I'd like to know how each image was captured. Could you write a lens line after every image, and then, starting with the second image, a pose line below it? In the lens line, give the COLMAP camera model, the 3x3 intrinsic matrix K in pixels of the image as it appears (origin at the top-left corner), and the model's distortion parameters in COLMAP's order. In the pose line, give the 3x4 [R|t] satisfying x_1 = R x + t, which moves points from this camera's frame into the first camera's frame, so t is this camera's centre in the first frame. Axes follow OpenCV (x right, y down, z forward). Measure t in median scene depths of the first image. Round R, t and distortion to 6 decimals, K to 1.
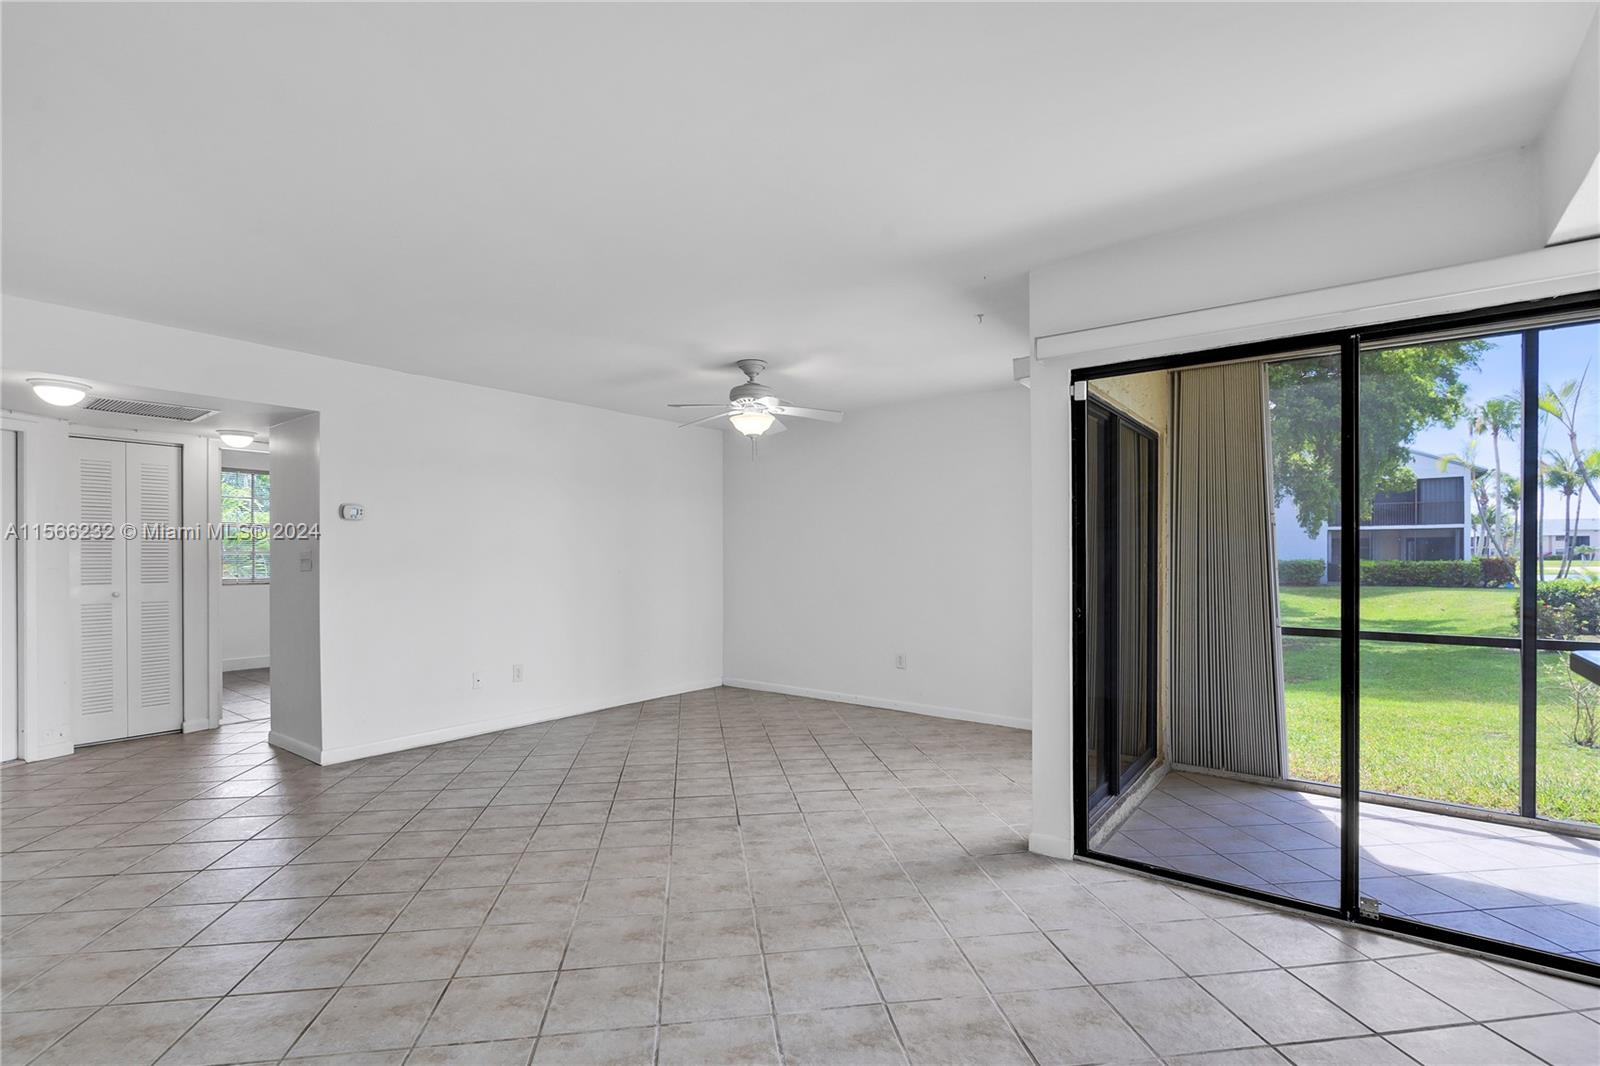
lens RADIAL K [[740.5, 0, 797.8], [0, 740.5, 576.3], [0, 0, 1]] dist [-0.003486, -0.000328]
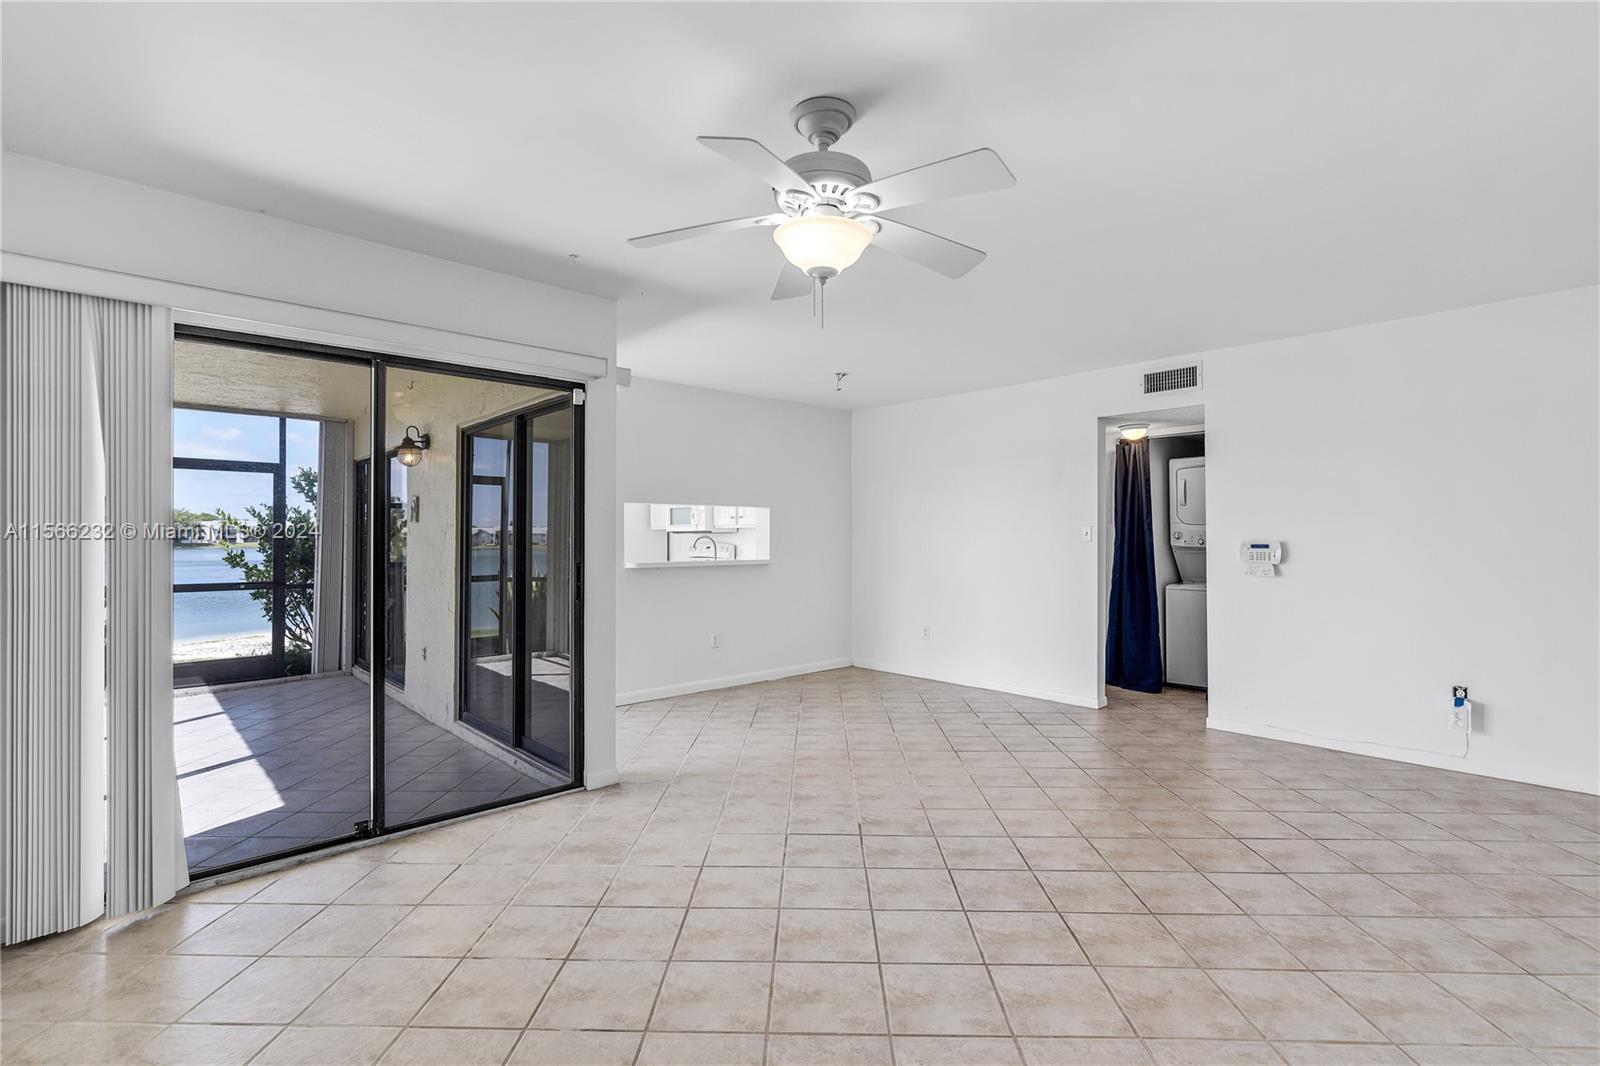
lens RADIAL K [[728.2, 0, 795.7], [0, 728.2, 535.9], [0, 0, 1]] dist [0.000415, 0.000341]
pose [[-0.984594, 0.005792, 0.174758, -0.151347], [0.010404, 0.999621, 0.025488, -0.047611], [-0.174544, 0.026914, -0.984281, 1.776015]]
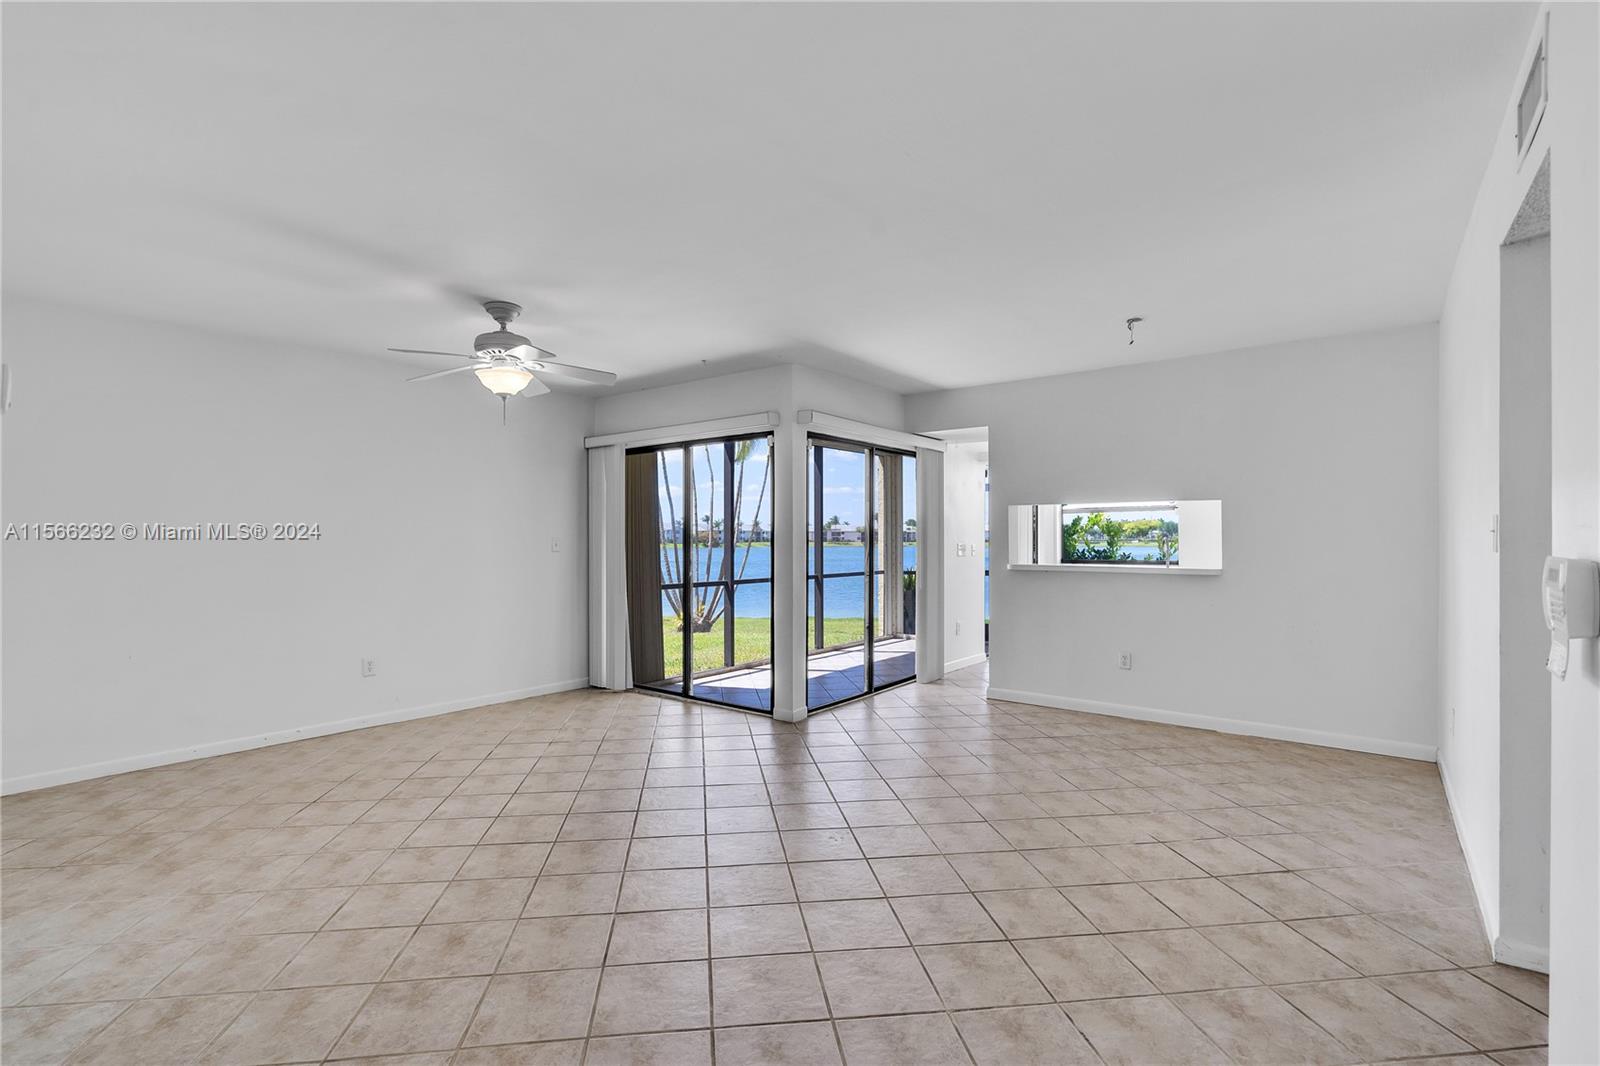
lens RADIAL K [[728.2, 0, 795.7], [0, 728.2, 535.9], [0, 0, 1]] dist [0.000415, 0.000341]
pose [[0.011784, 0.007543, 0.999902, -1.075484], [0.029986, 0.999519, -0.007894, -0.018725], [-0.999481, 0.030077, 0.011552, 0.817541]]
